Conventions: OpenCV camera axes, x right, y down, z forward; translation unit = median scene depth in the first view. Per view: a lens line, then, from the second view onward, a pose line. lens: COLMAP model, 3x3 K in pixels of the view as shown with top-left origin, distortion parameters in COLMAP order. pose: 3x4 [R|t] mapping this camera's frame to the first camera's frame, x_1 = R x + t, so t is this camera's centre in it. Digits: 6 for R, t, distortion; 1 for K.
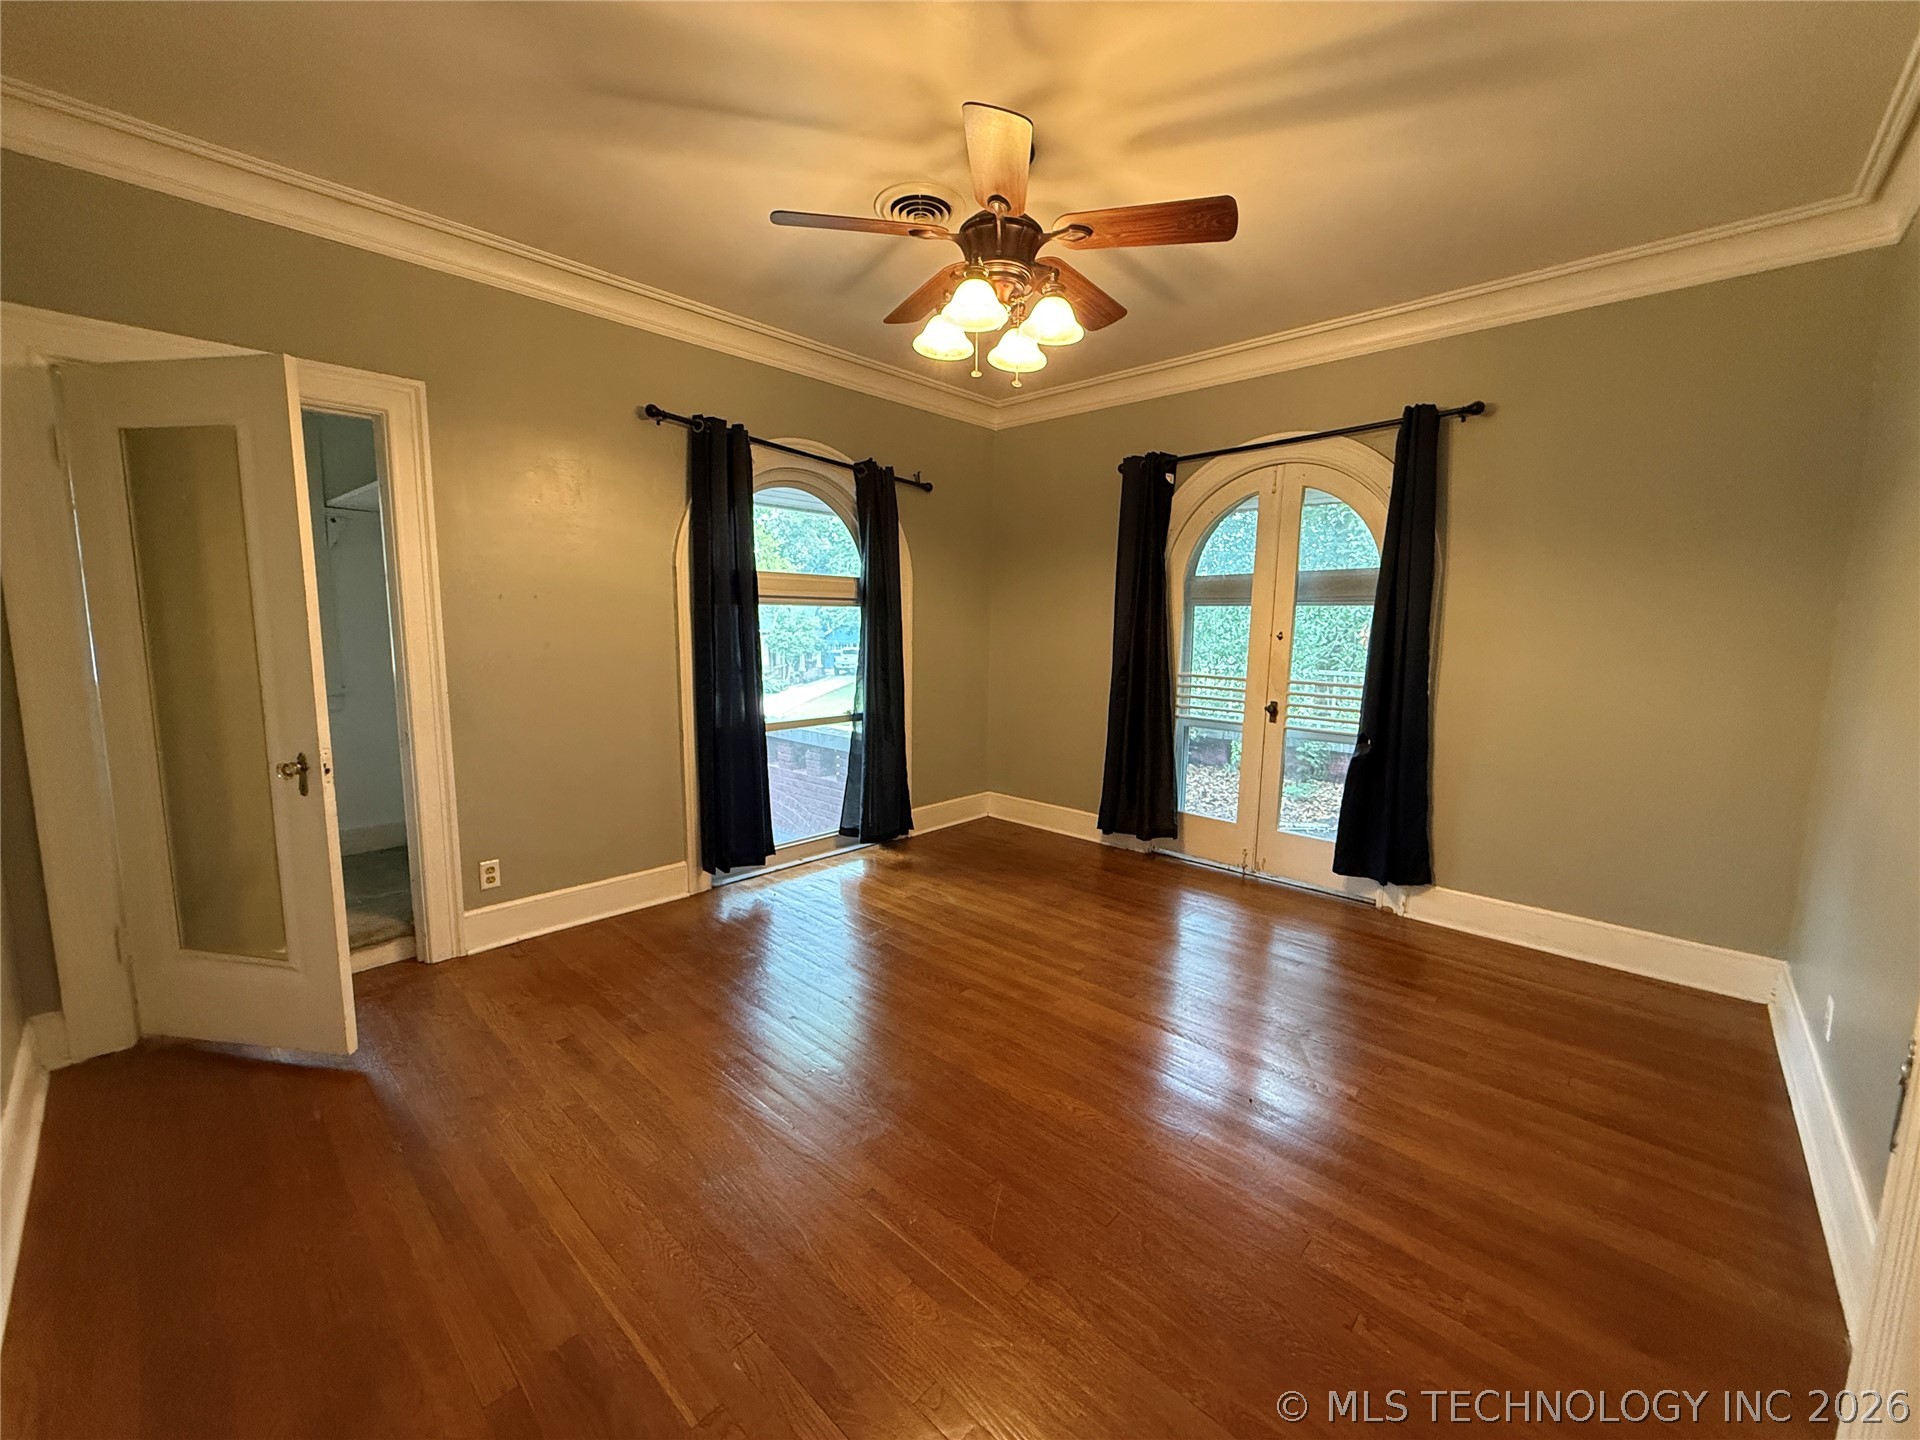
lens RADIAL K [[767.4, 0, 950.5], [0, 767.4, 720.5], [0, 0, 1]] dist [0.000853, 0.000019]
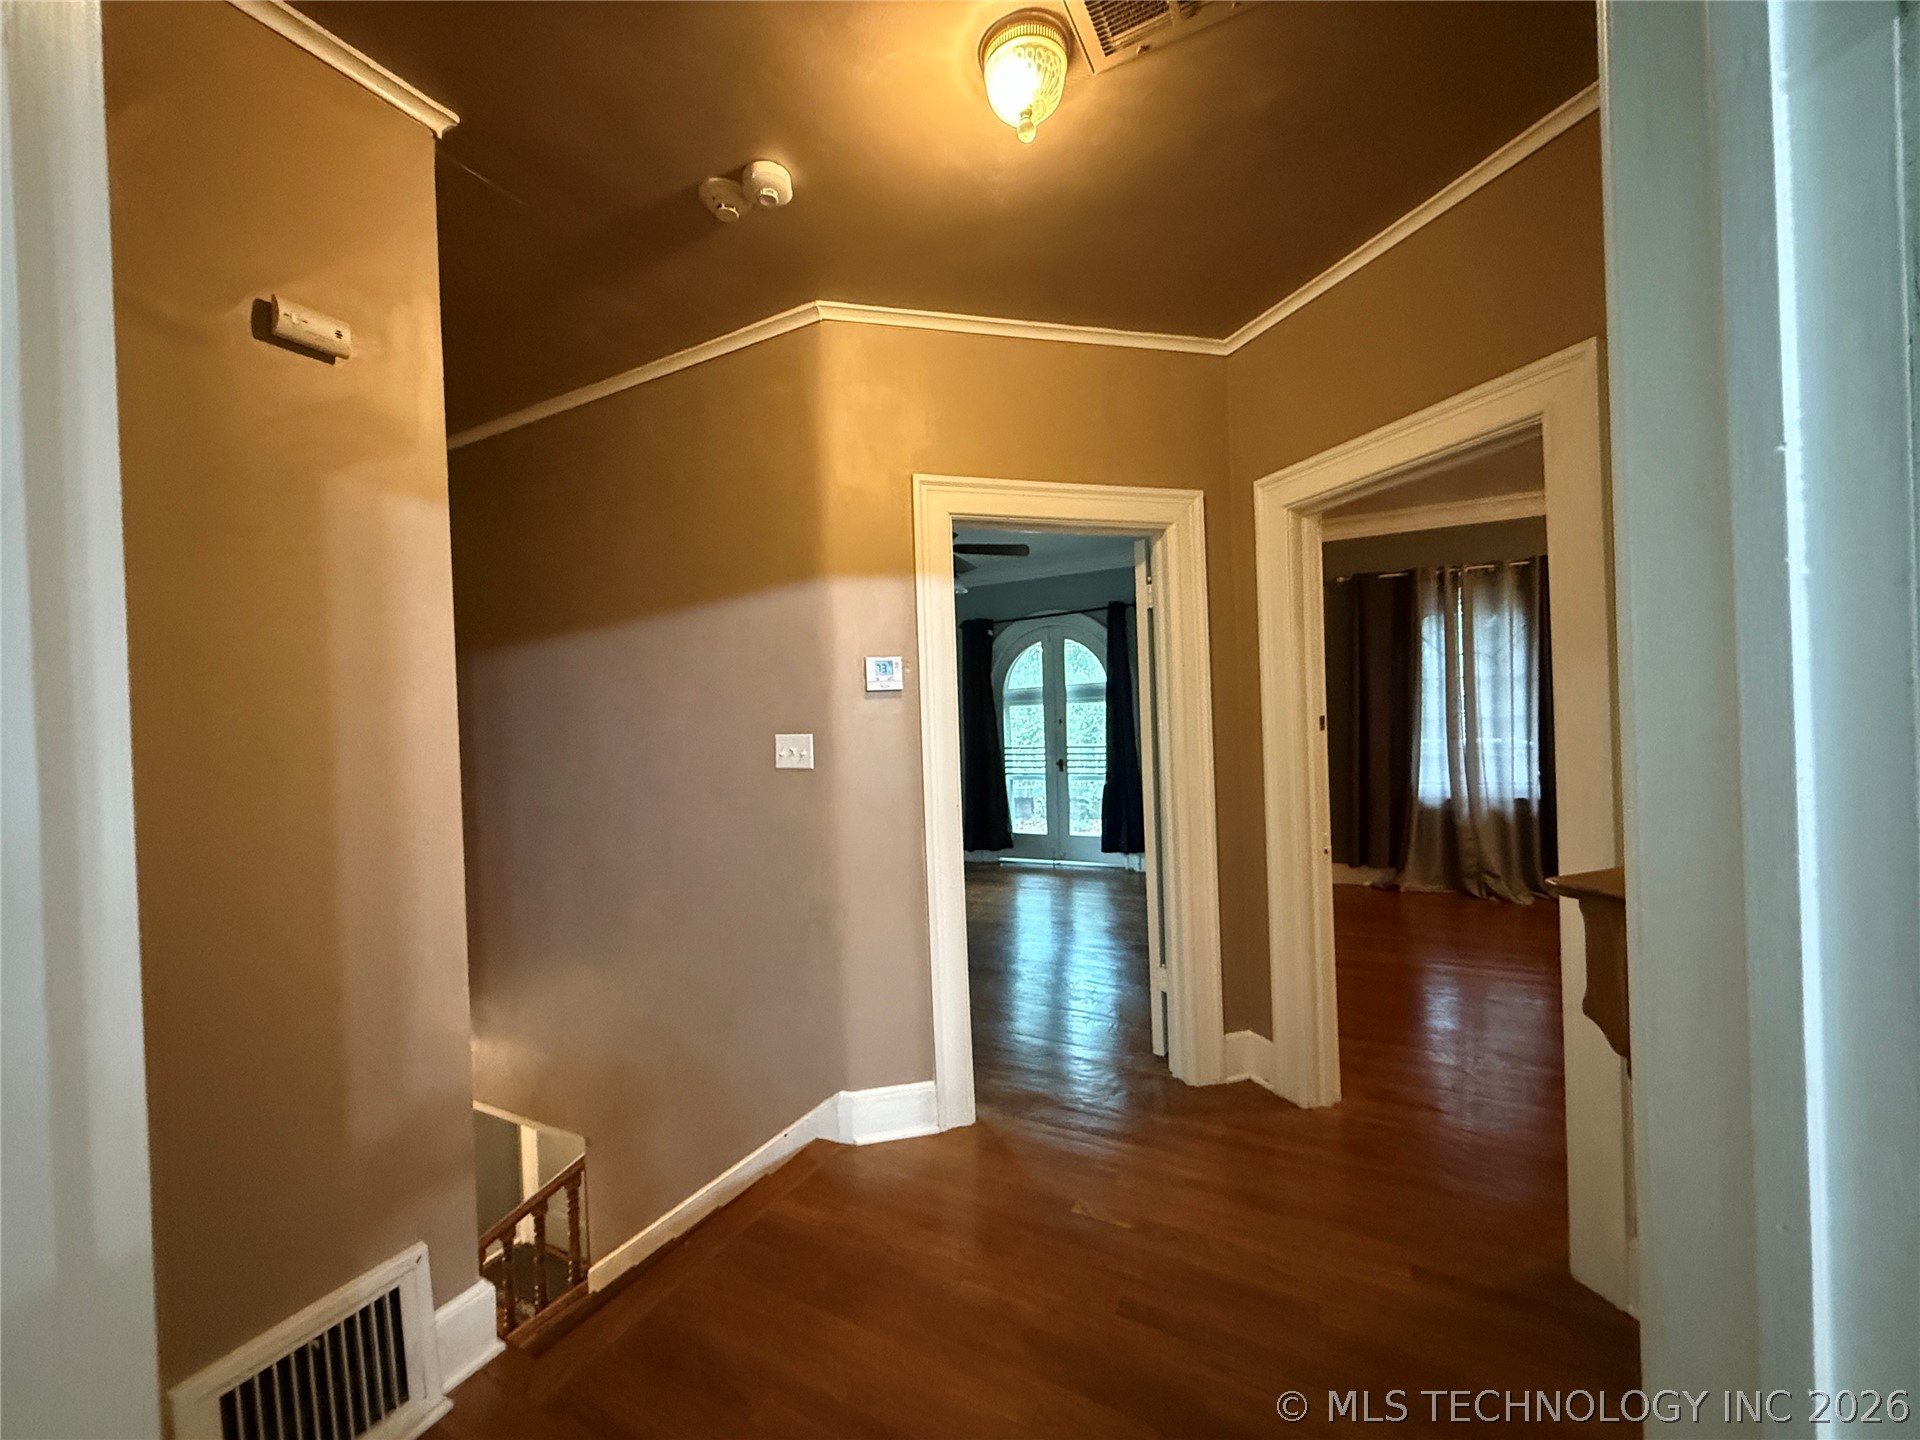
lens RADIAL K [[767.4, 0, 960.4], [0, 767.4, 731.0], [0, 0, 1]] dist [0.000853, 0.000019]
pose [[0.958975, -0.055059, 0.278093, -0.269481], [0.087547, 0.990528, -0.105782, 0.074701], [-0.269635, 0.125788, 0.954712, -0.590927]]
